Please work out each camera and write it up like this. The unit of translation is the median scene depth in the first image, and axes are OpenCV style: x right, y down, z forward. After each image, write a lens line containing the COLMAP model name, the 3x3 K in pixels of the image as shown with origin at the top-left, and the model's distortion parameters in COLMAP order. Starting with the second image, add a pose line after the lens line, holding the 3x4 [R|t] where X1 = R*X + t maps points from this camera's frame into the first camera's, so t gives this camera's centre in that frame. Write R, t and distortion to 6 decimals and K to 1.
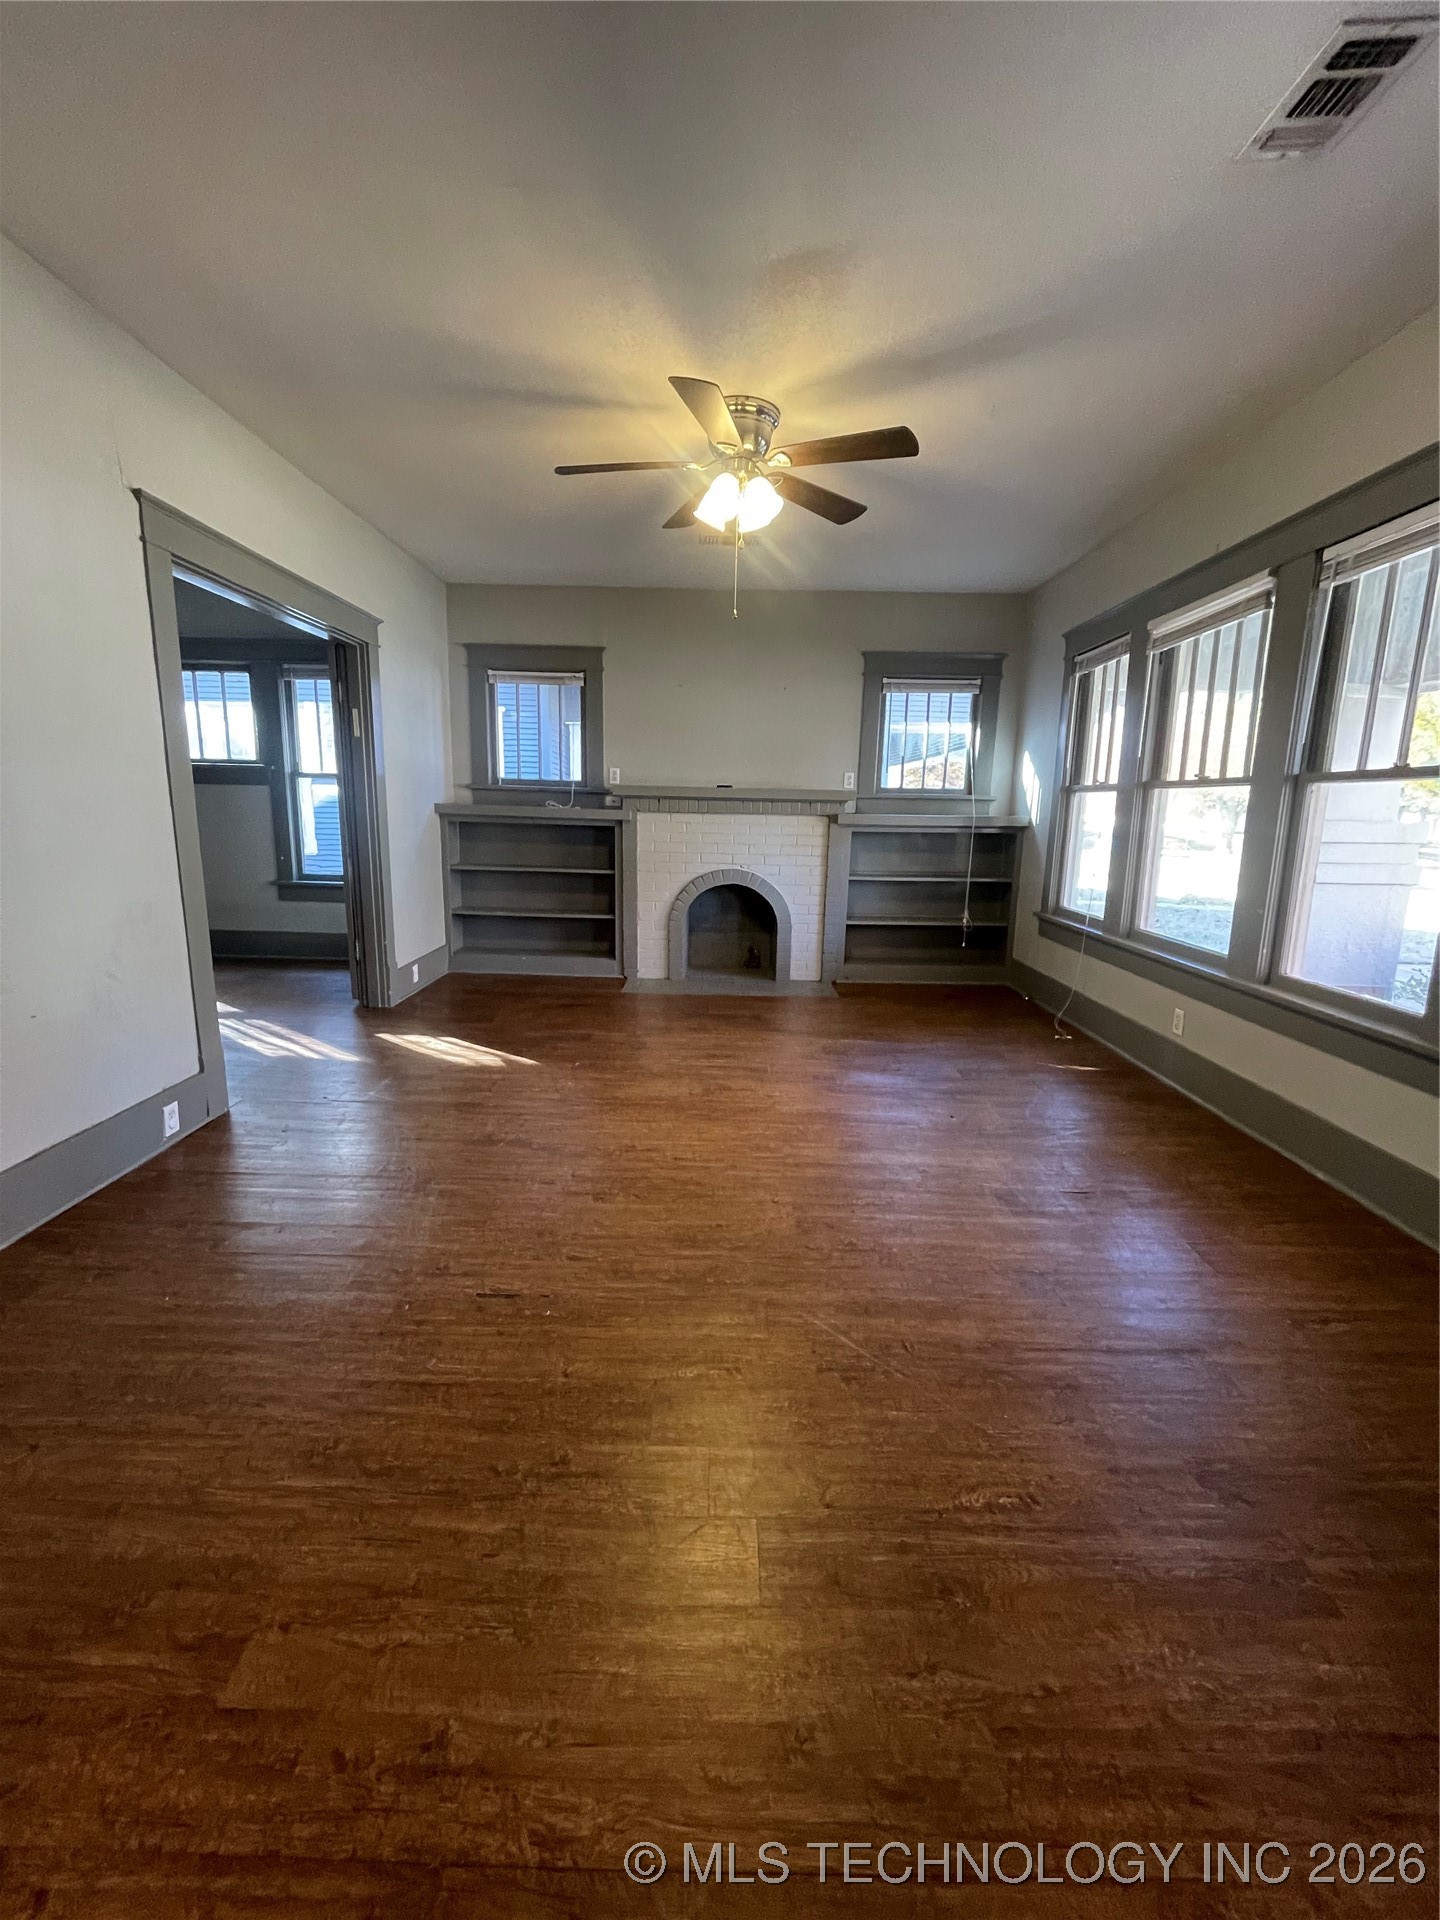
lens RADIAL K [[774.7, 0, 716.5], [0, 774.7, 943.9], [0, 0, 1]] dist [-0.002739, -0.000002]
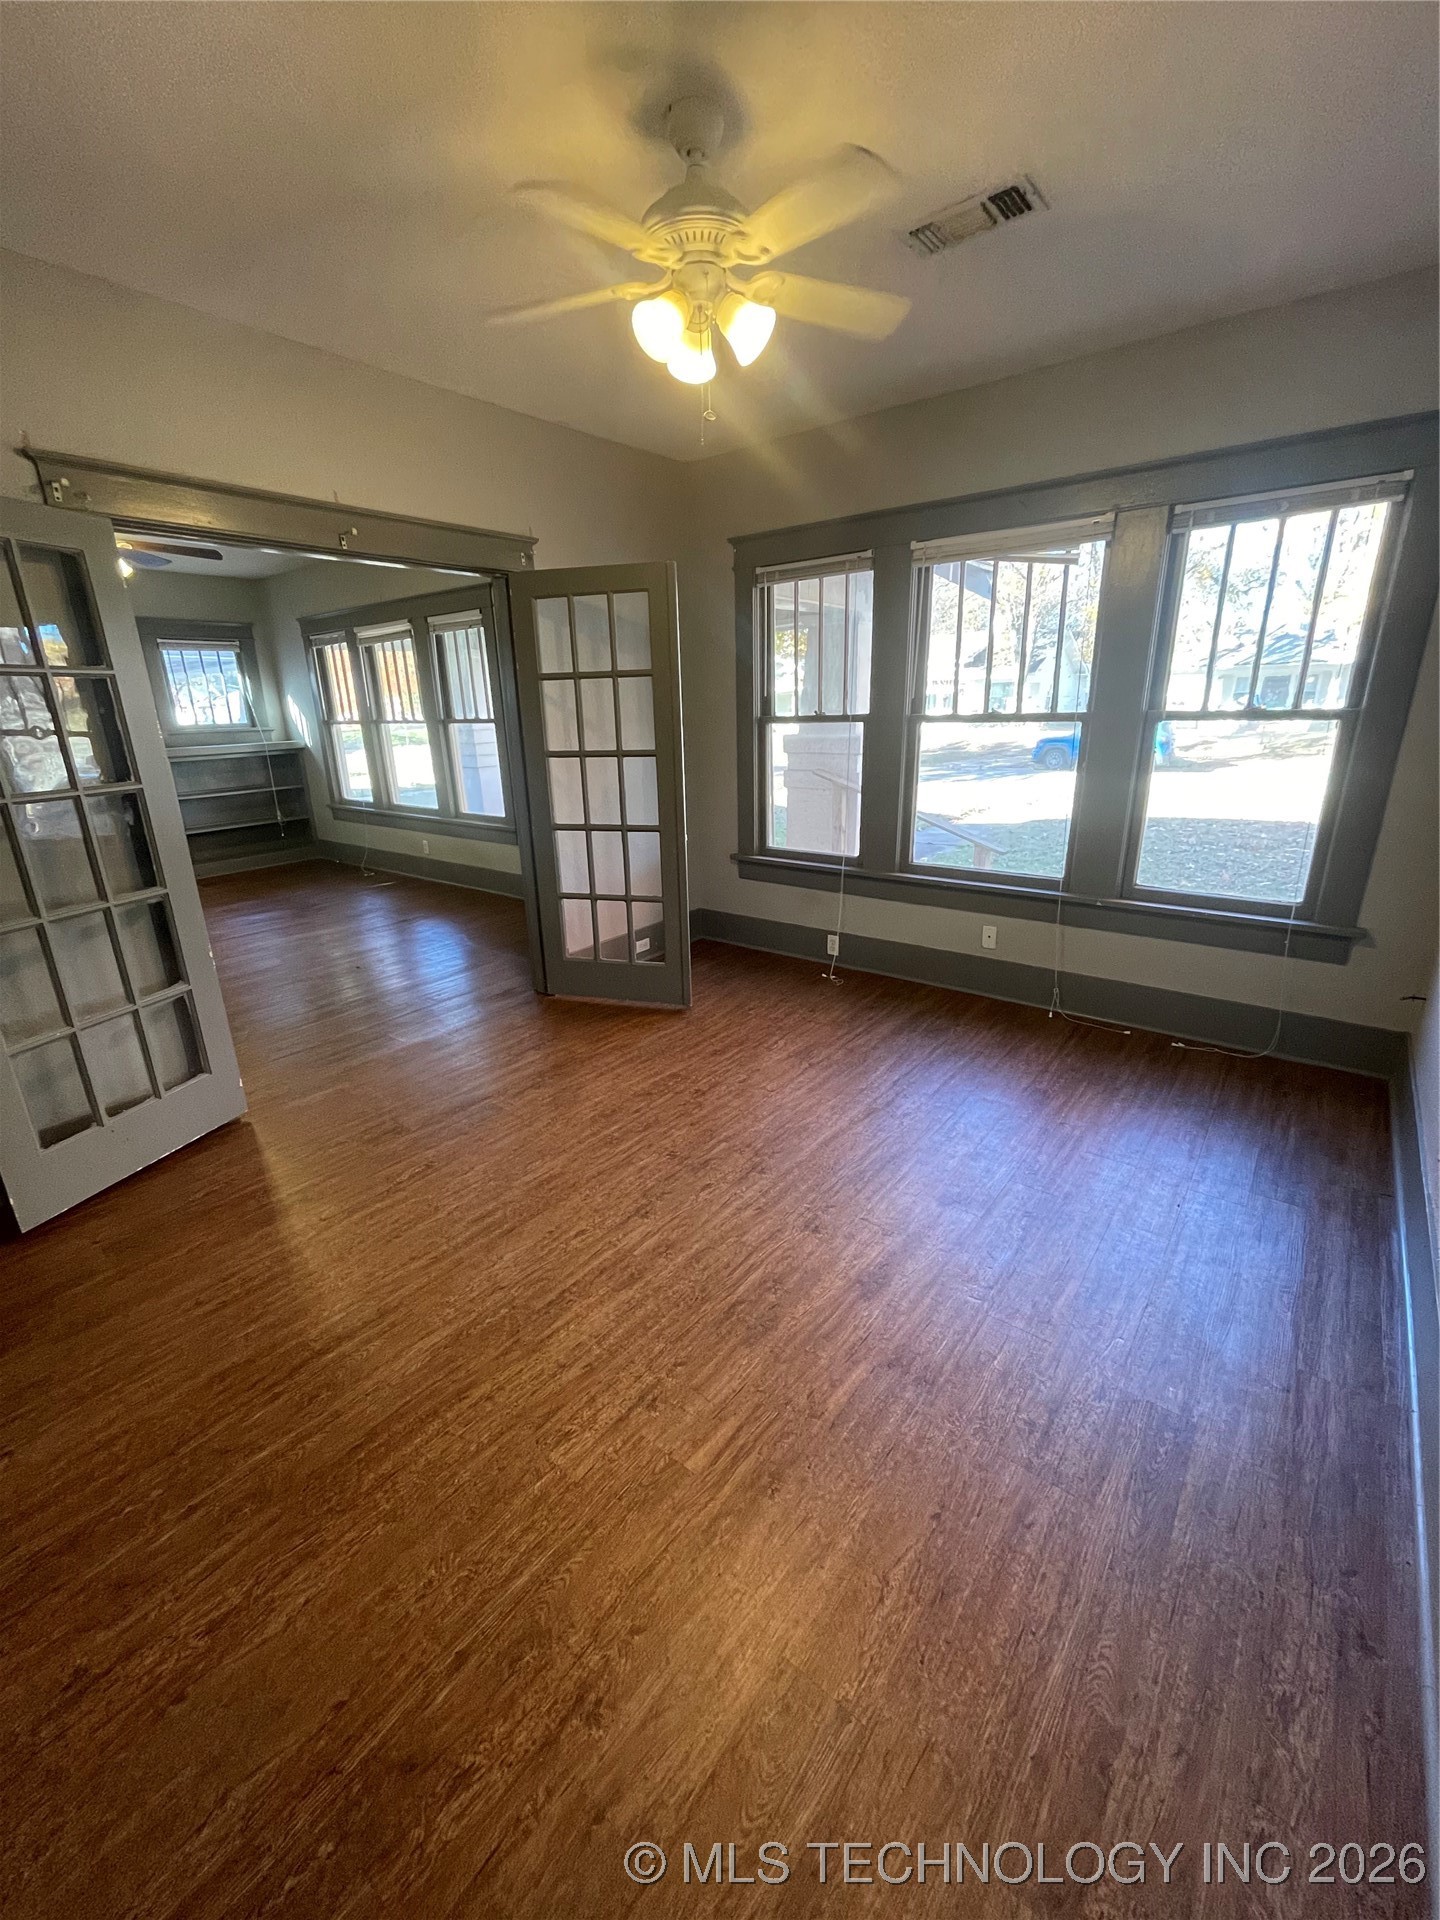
lens RADIAL K [[774.7, 0, 716.5], [0, 774.7, 943.9], [0, 0, 1]] dist [-0.002739, -0.000002]
pose [[0.612674, -0.273264, 0.741591, -0.378704], [0.175000, 0.961938, 0.209881, 0.042717], [-0.770718, 0.001190, 0.637176, -0.655537]]
